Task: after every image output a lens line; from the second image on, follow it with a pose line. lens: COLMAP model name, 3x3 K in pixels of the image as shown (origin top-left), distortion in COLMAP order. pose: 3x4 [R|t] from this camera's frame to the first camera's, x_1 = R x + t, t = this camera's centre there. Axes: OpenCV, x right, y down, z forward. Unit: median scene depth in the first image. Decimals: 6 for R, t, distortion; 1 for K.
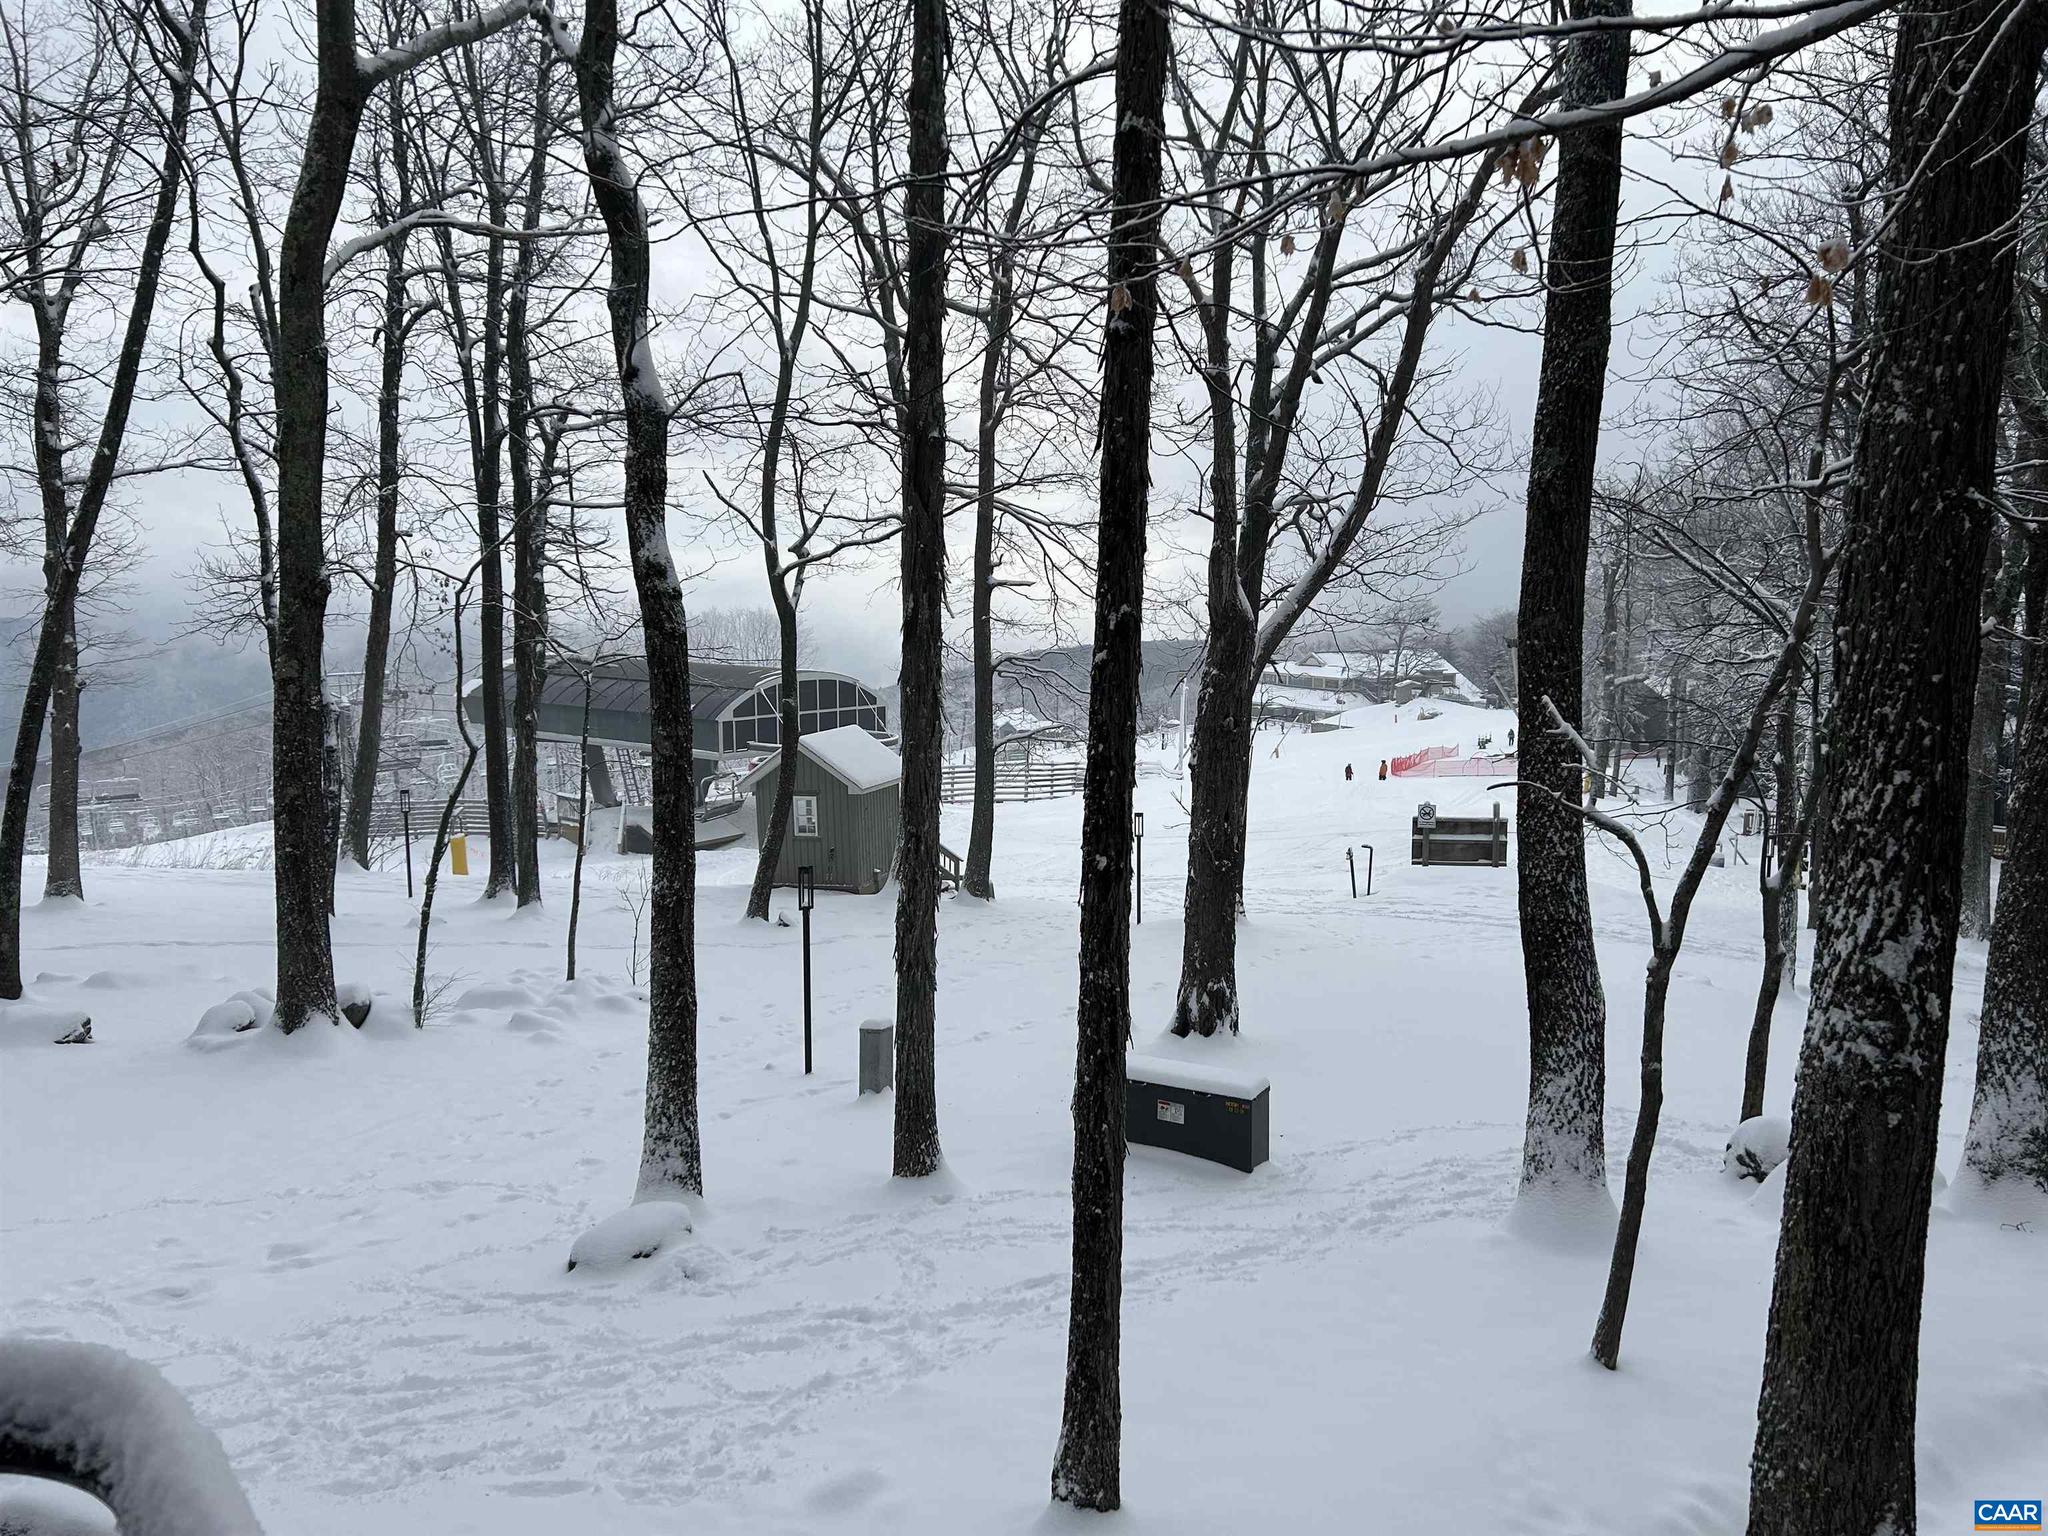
lens RADIAL K [[1537.4, 0, 1031.9], [0, 1537.4, 793.1], [0, 0, 1]] dist [0.083943, -0.094111]
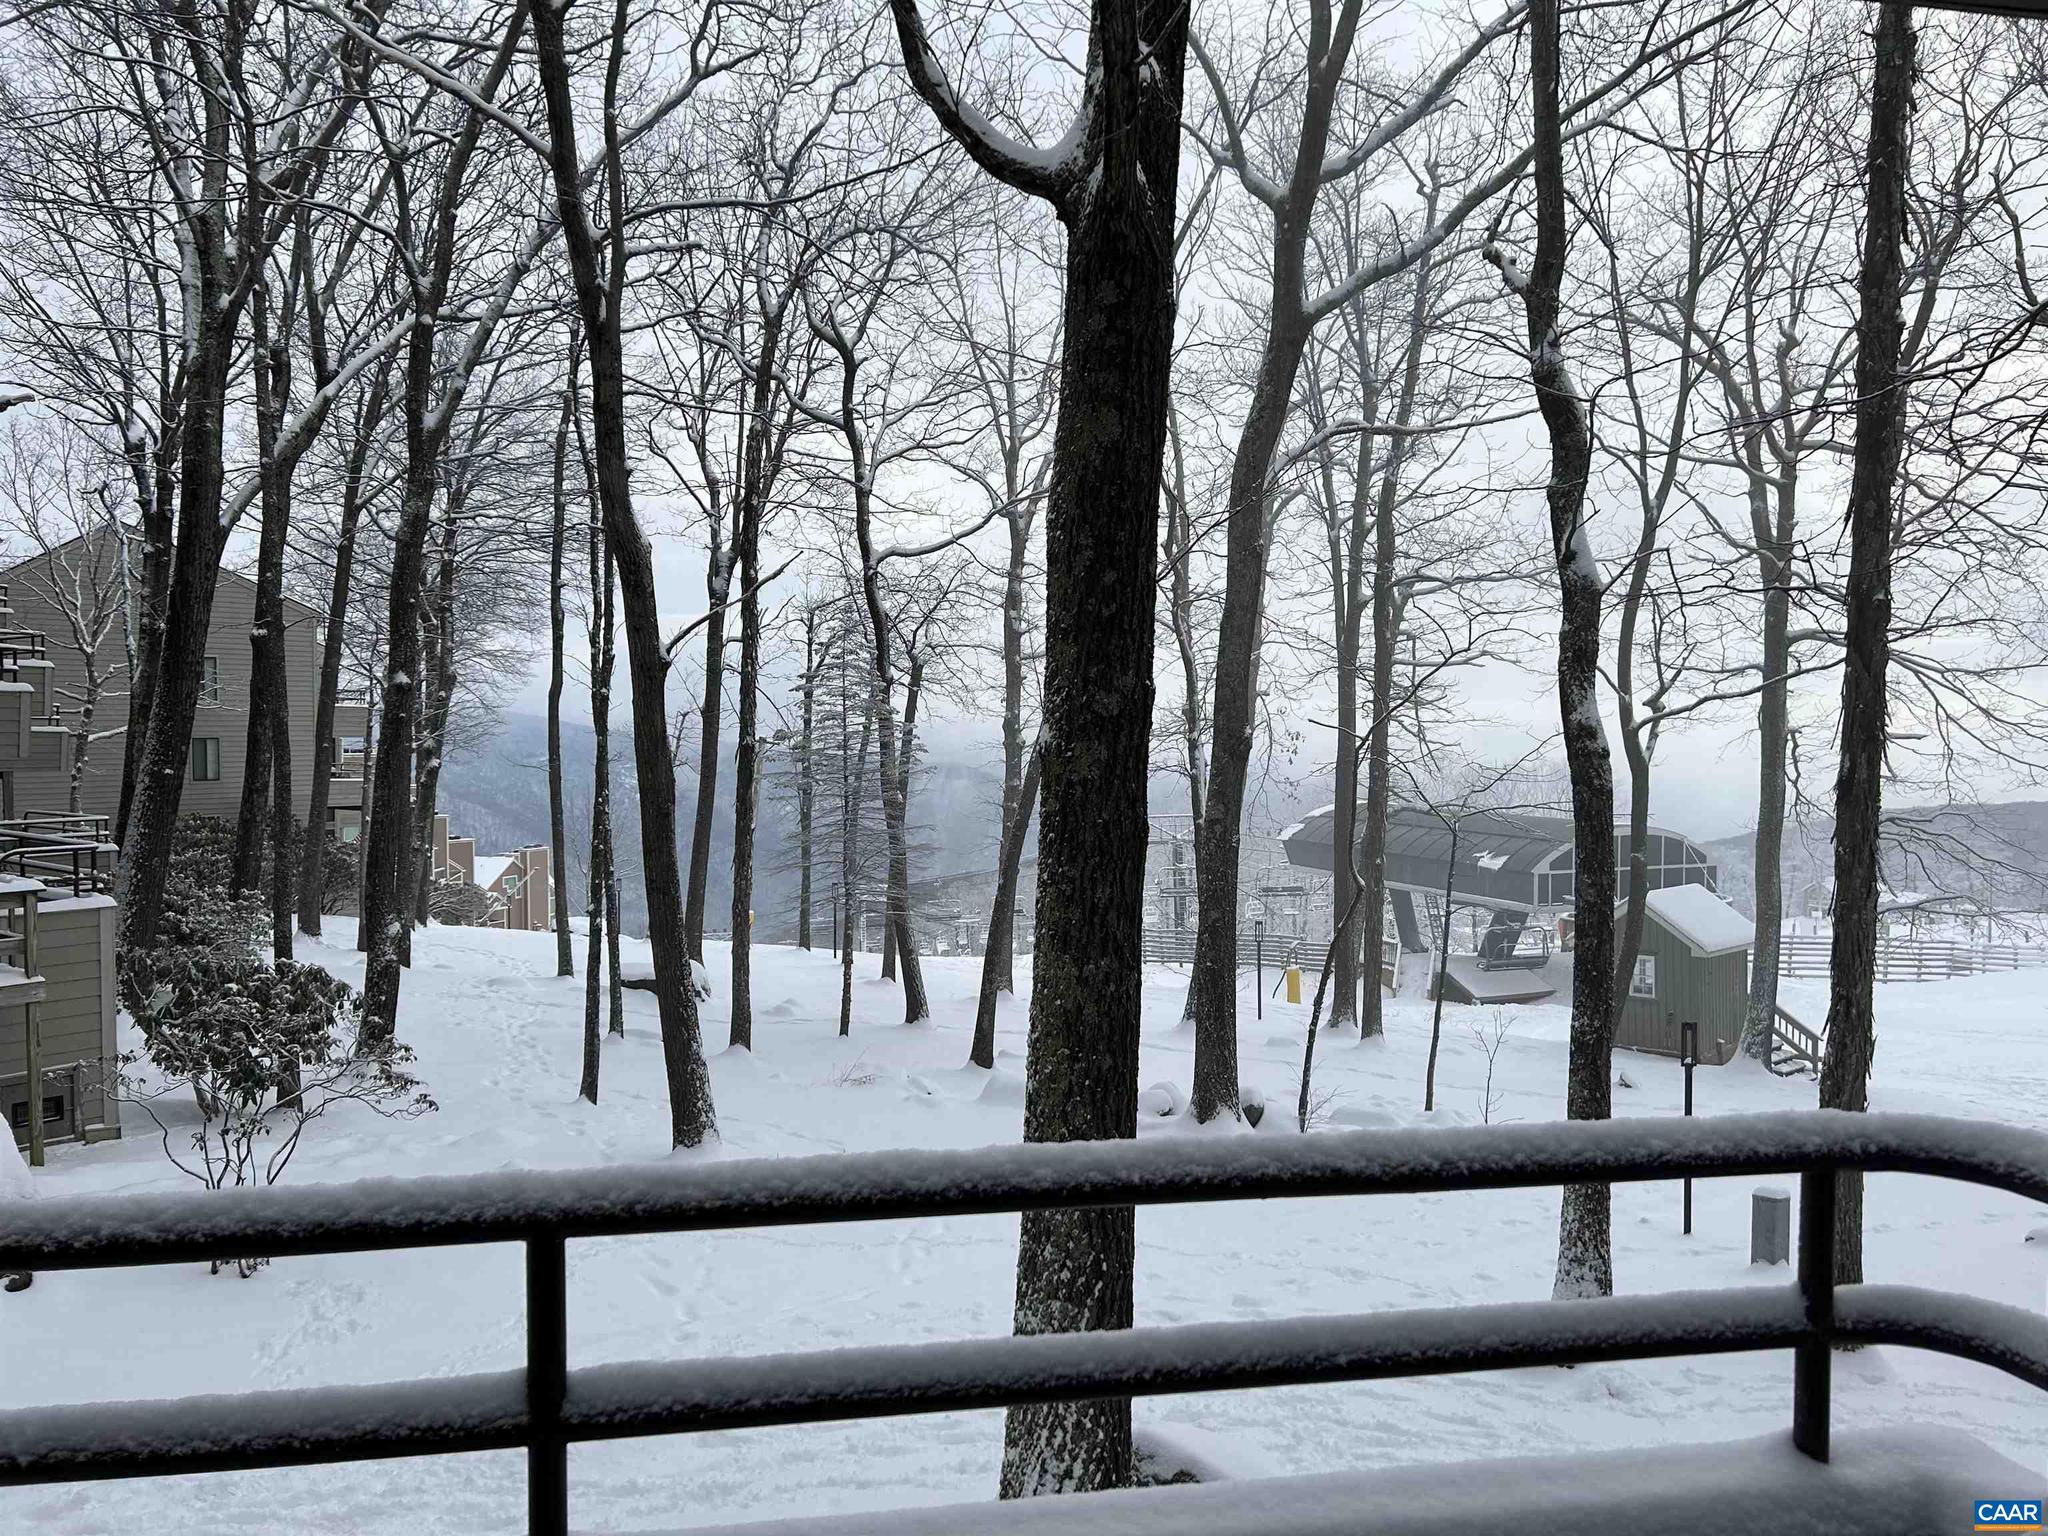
lens RADIAL K [[1537.4, 0, 1031.9], [0, 1537.4, 793.1], [0, 0, 1]] dist [0.083943, -0.094111]
pose [[0.877774, 0.020849, -0.478620, -0.023036], [-0.066803, 0.994619, -0.079190, 0.004740], [0.474394, 0.101484, 0.874444, -0.054607]]
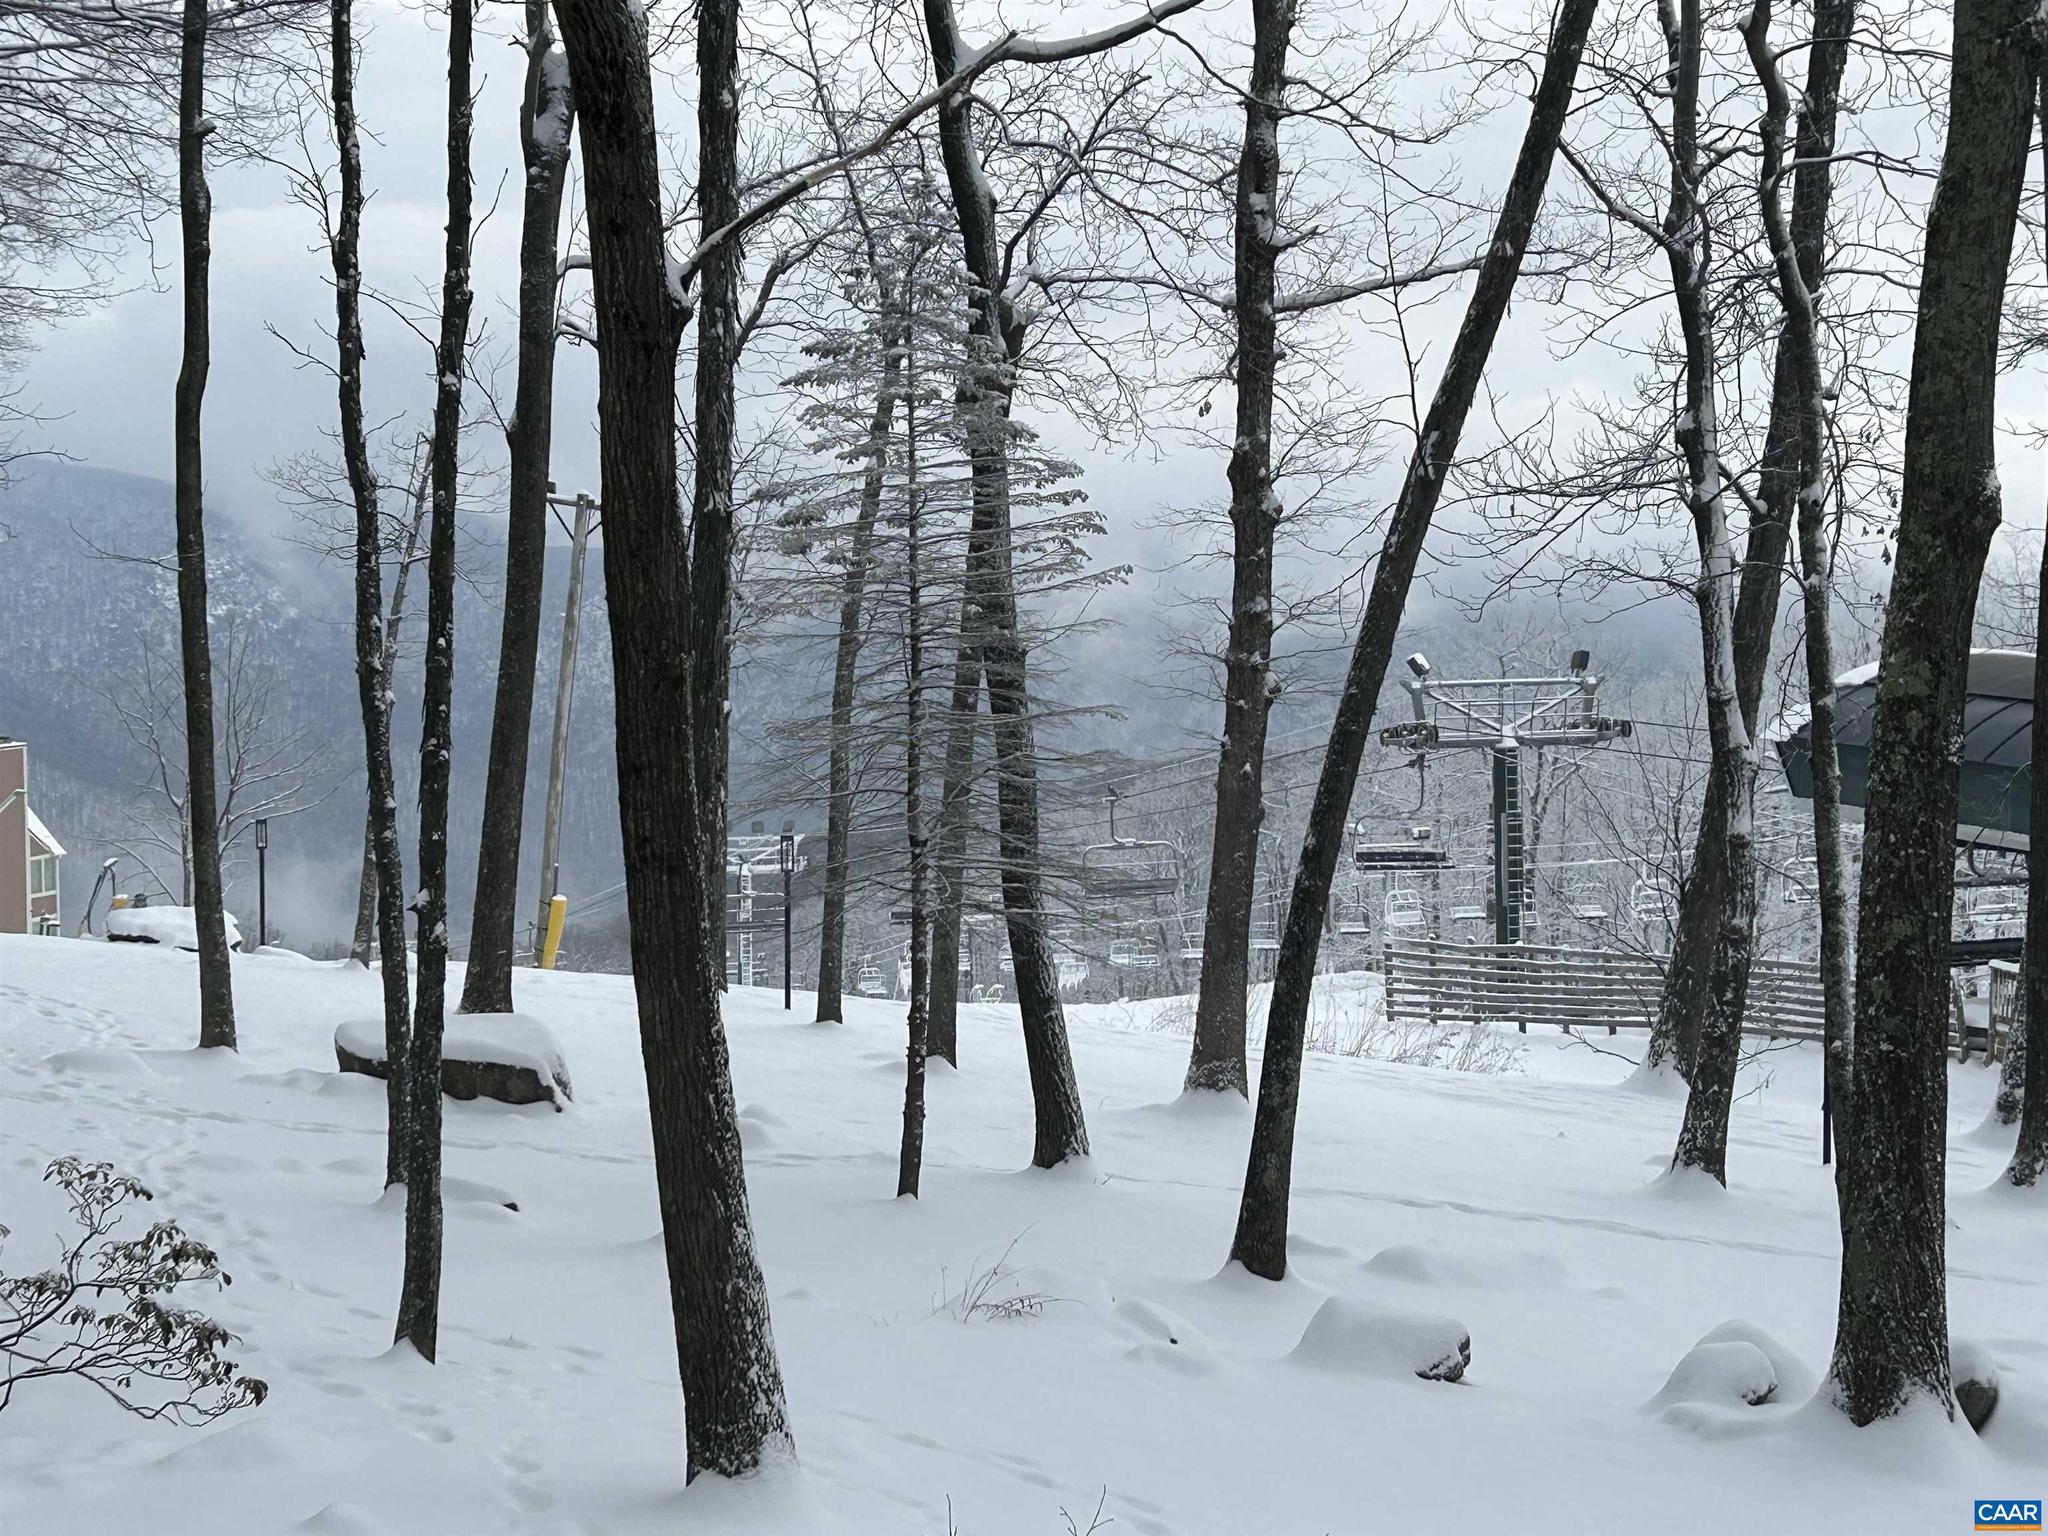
lens RADIAL K [[3526.7, 0, 1024.0], [0, 3526.7, 768.0], [0, 0, 1]] dist [0.261378, -1.475717]
pose [[0.863449, 0.045278, -0.502400, -0.087243], [-0.073813, 0.996584, -0.037042, 0.006046], [0.499006, 0.069068, 0.863842, -0.059302]]
